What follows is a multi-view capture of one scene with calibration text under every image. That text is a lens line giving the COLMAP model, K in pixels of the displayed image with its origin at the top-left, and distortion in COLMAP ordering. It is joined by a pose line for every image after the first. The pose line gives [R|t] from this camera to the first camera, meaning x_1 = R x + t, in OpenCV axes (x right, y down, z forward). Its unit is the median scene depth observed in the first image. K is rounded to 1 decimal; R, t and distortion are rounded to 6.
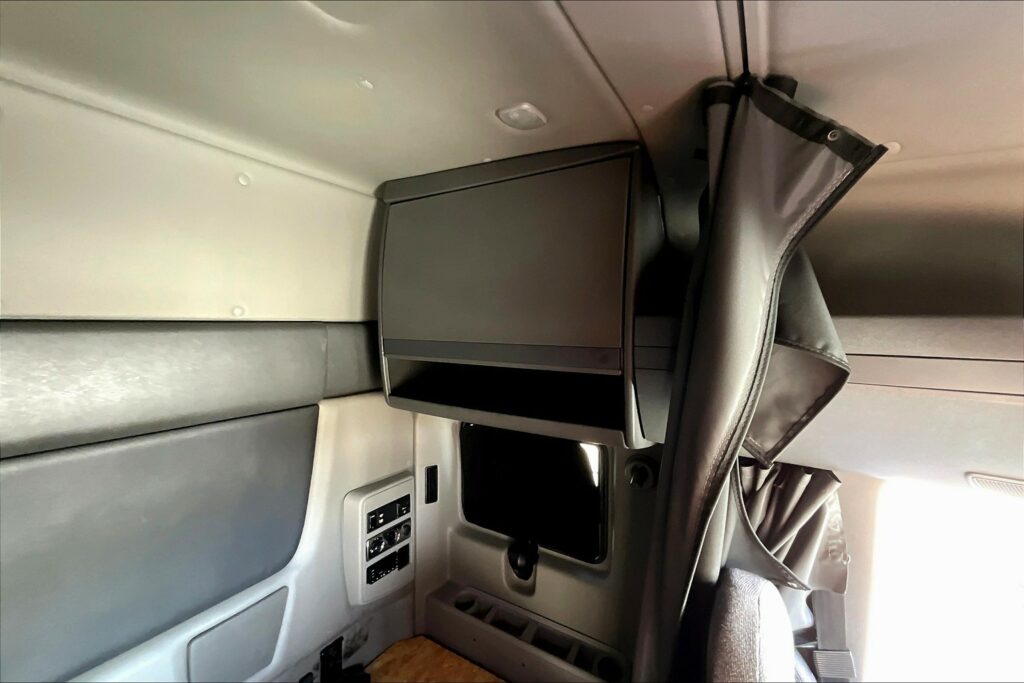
lens RADIAL K [[409.1, 0, 512.6], [0, 409.1, 339.2], [0, 0, 1]] dist [-0.002827, 0.001667]
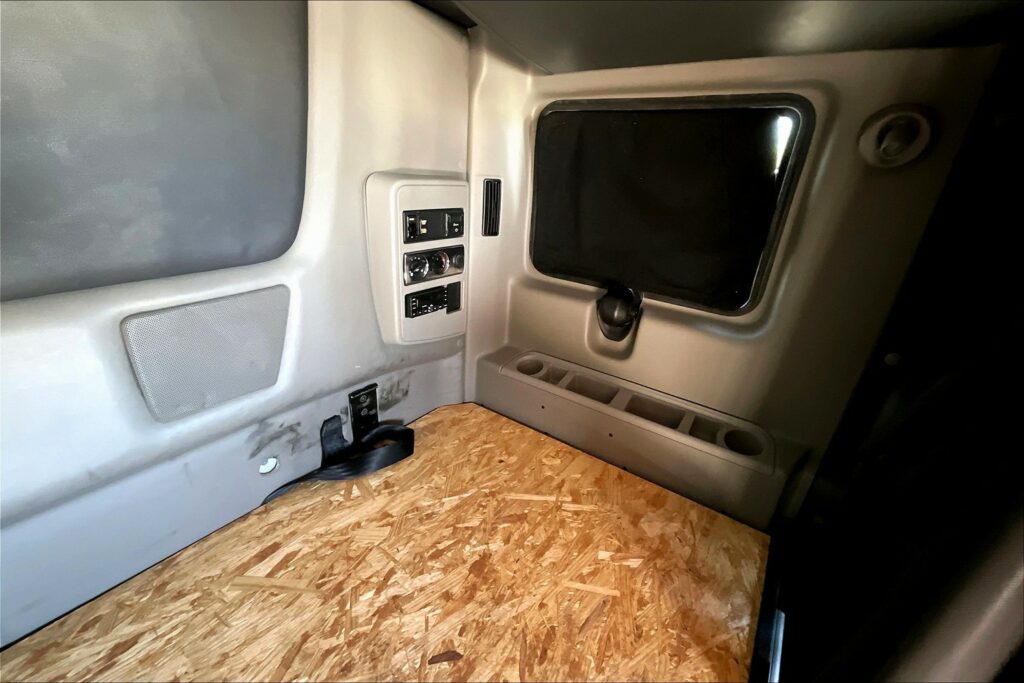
lens RADIAL K [[409.1, 0, 511.9], [0, 409.1, 342.6], [0, 0, 1]] dist [-0.002827, 0.001667]
pose [[0.996770, 0.072993, -0.033487, -0.137808], [-0.056855, 0.935893, 0.347666, 0.359615], [0.056718, -0.344640, 0.937020, 0.312585]]
